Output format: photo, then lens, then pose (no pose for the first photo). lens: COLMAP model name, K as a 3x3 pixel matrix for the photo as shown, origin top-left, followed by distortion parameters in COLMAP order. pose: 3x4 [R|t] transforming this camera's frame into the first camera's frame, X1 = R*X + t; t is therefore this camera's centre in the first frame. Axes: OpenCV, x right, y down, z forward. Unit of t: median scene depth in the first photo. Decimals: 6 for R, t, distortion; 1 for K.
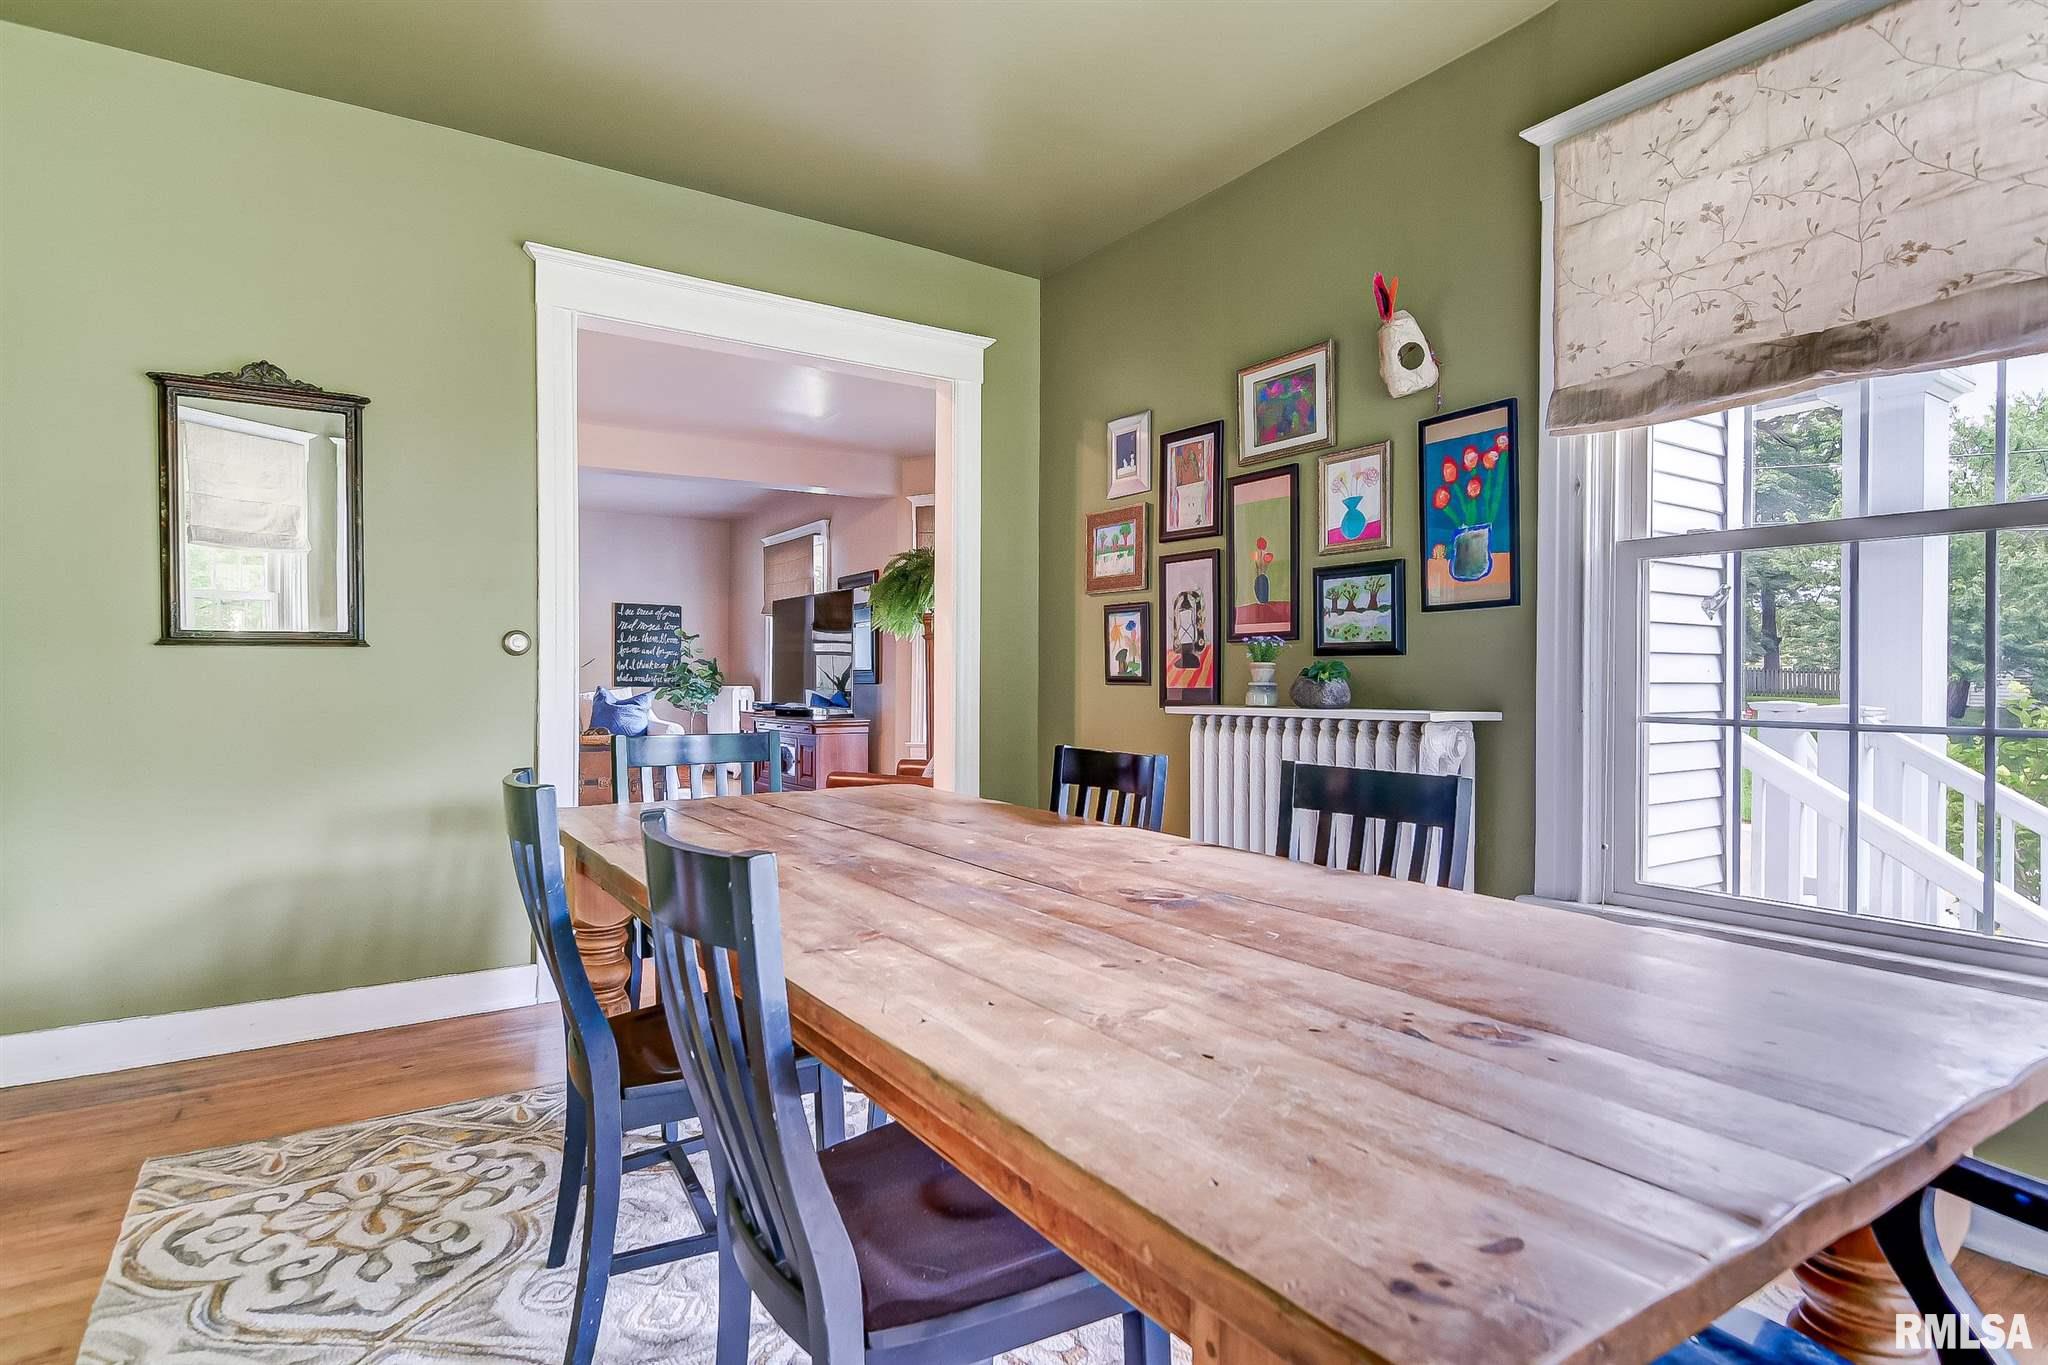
lens RADIAL K [[1028.4, 0, 1026.7], [0, 1028.4, 686.7], [0, 0, 1]] dist [0.006382, -0.006184]
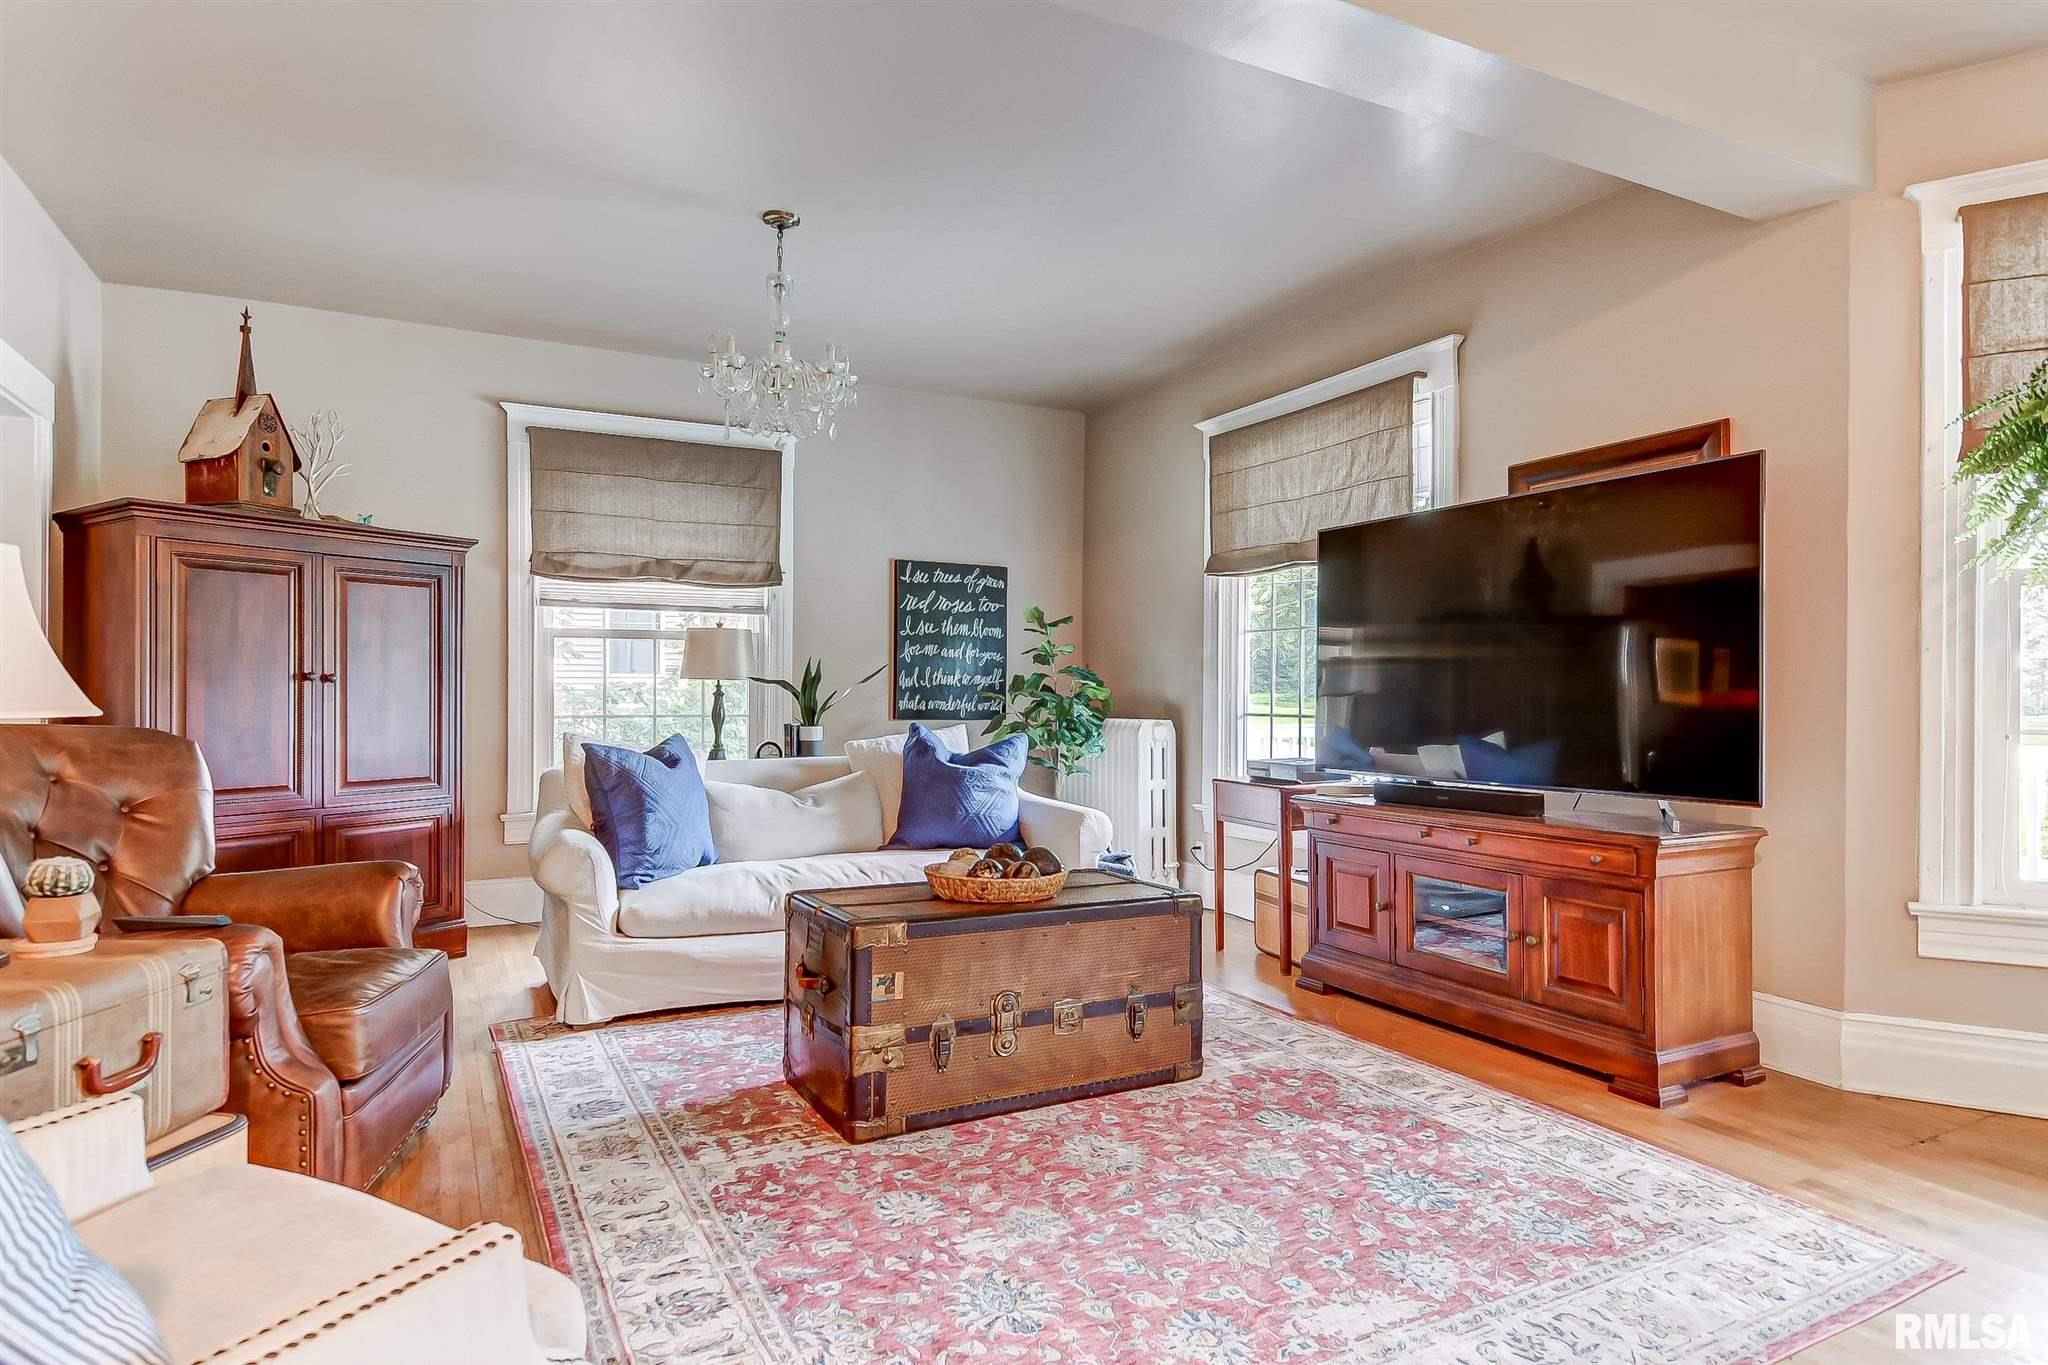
lens RADIAL K [[1112.3, 0, 1018.2], [0, 1112.3, 686.8], [0, 0, 1]] dist [0.005063, 0.000069]
pose [[0.993508, 0.000839, -0.113758, -0.273010], [-0.002712, 0.999863, -0.016310, -0.007766], [0.113728, 0.016513, 0.993375, 0.446240]]
